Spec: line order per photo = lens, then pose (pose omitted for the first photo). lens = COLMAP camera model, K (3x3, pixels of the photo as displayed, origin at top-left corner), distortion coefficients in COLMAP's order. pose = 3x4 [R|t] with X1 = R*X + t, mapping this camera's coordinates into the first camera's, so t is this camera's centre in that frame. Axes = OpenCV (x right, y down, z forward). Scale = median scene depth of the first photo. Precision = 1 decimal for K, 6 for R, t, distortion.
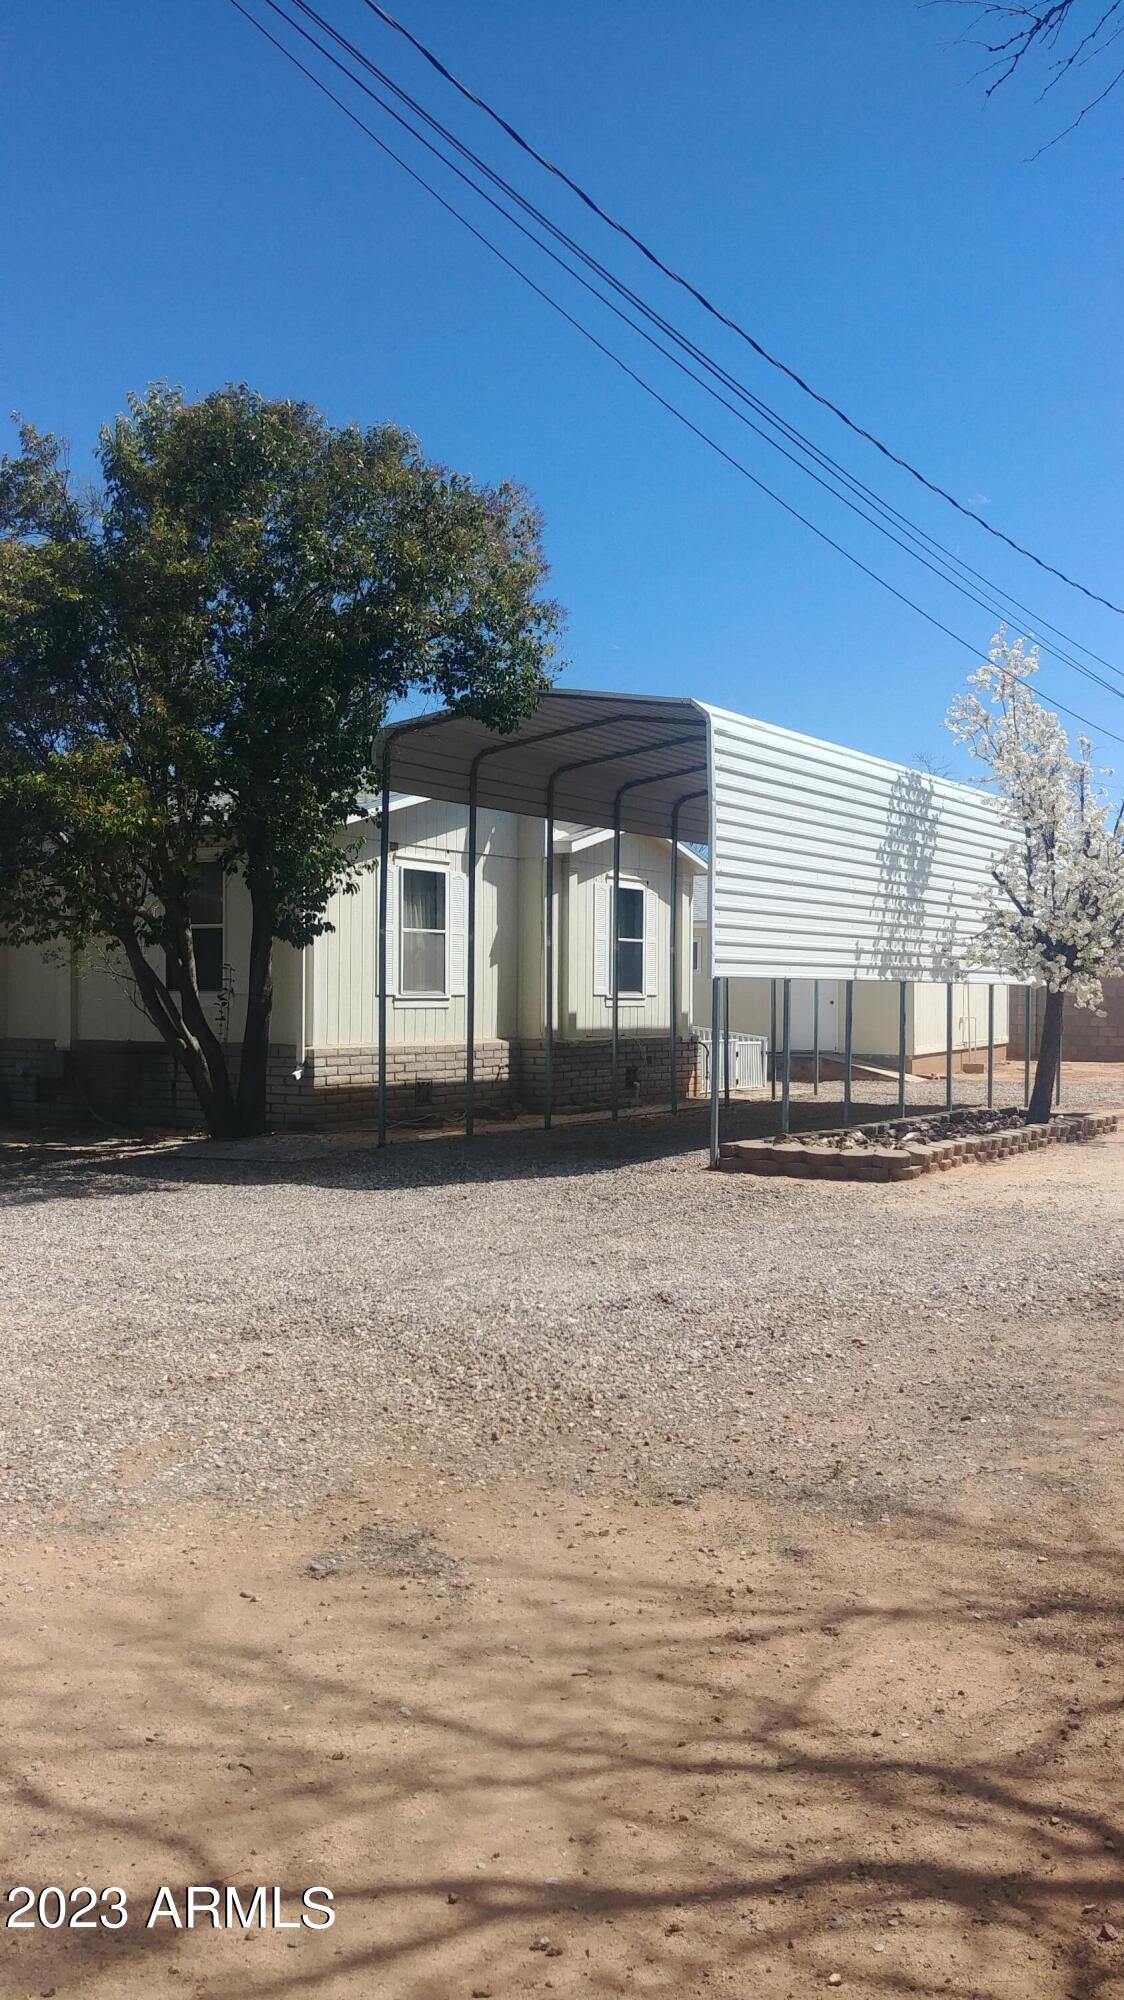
lens RADIAL K [[1769.9, 0, 564.3], [0, 1769.9, 963.8], [0, 0, 1]] dist [0.148763, -0.165336]
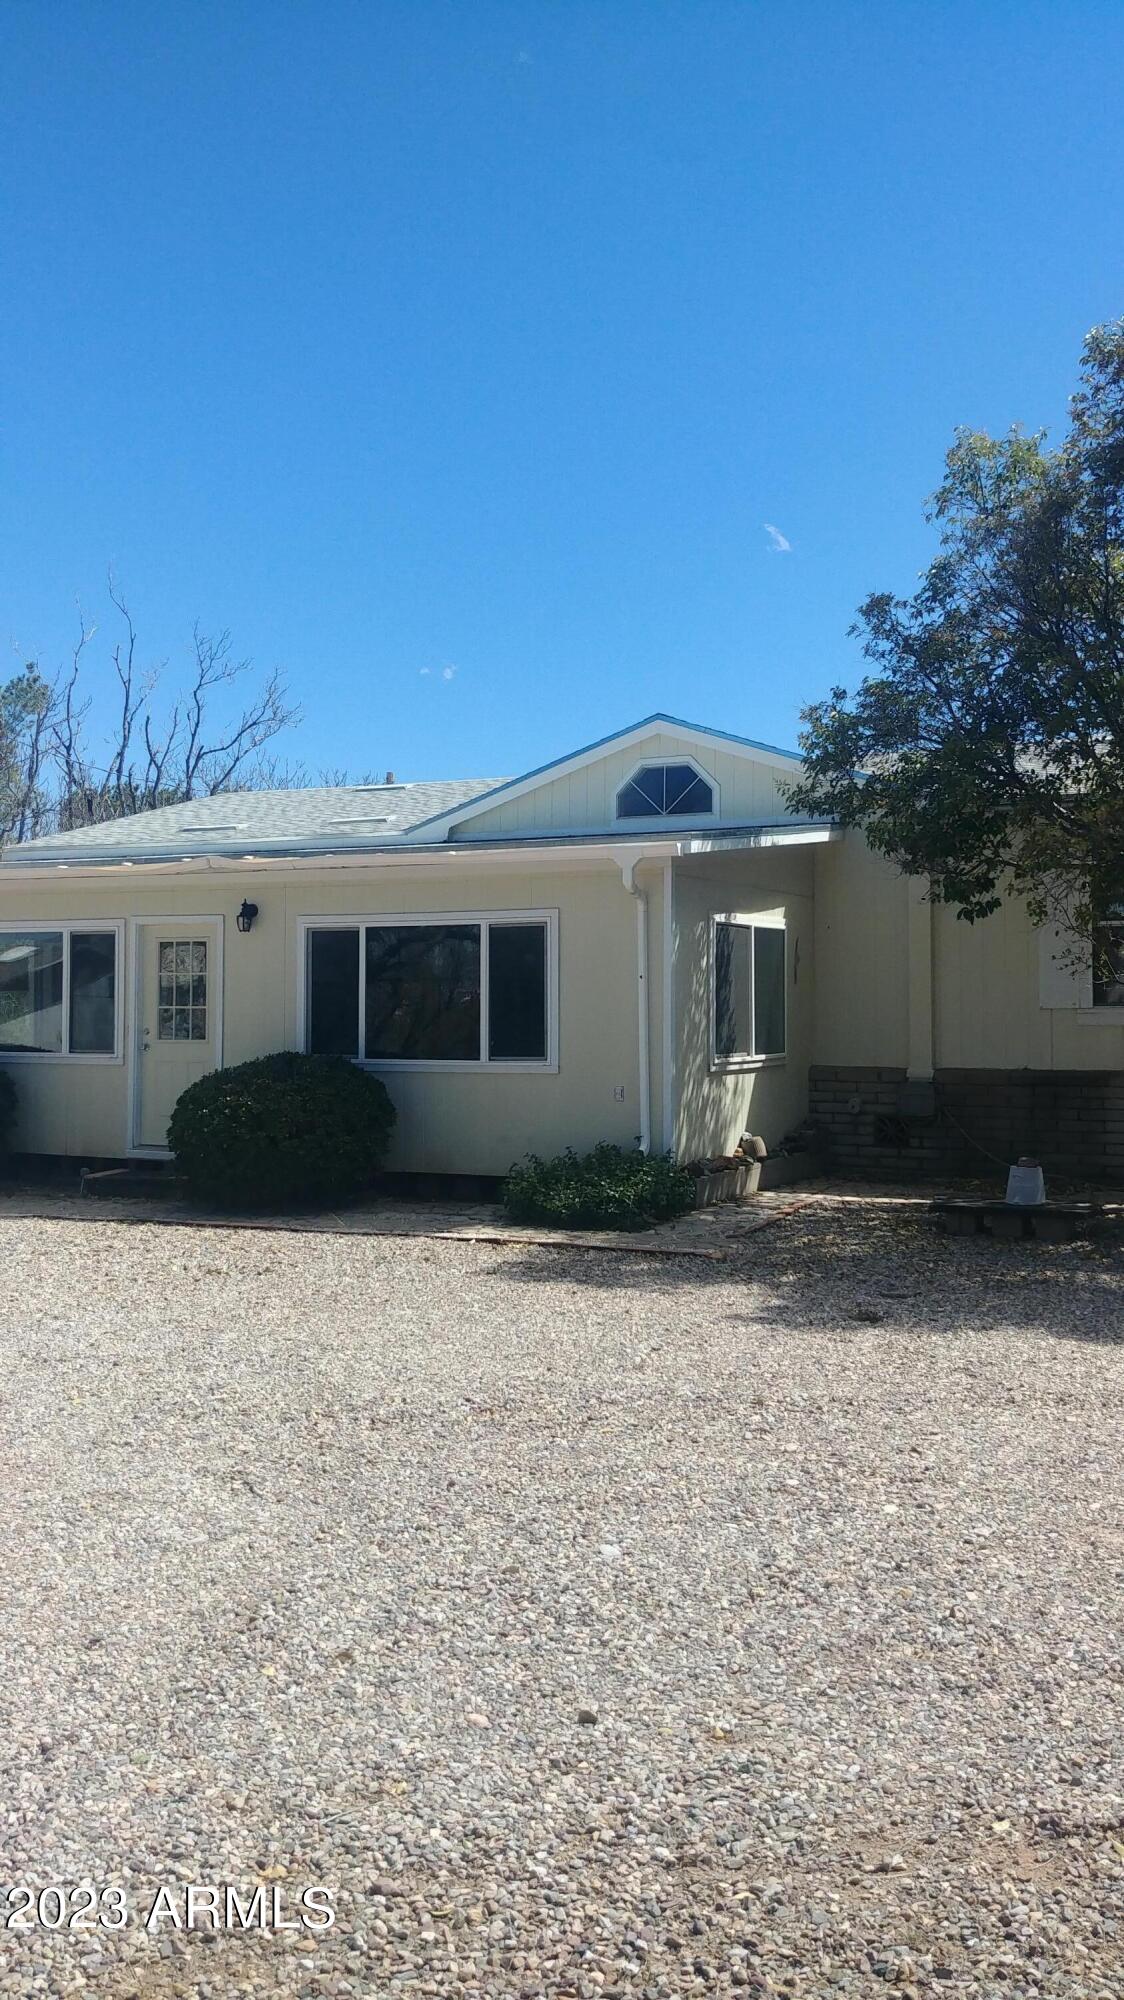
lens RADIAL K [[1764.3, 0, 569.3], [0, 1764.3, 981.2], [0, 0, 1]] dist [0.107322, -0.160418]
pose [[0.995025, -0.001581, 0.099615, -0.510770], [0.002019, 0.999989, -0.004298, 0.006763], [-0.099608, 0.004478, 0.995017, 0.229865]]
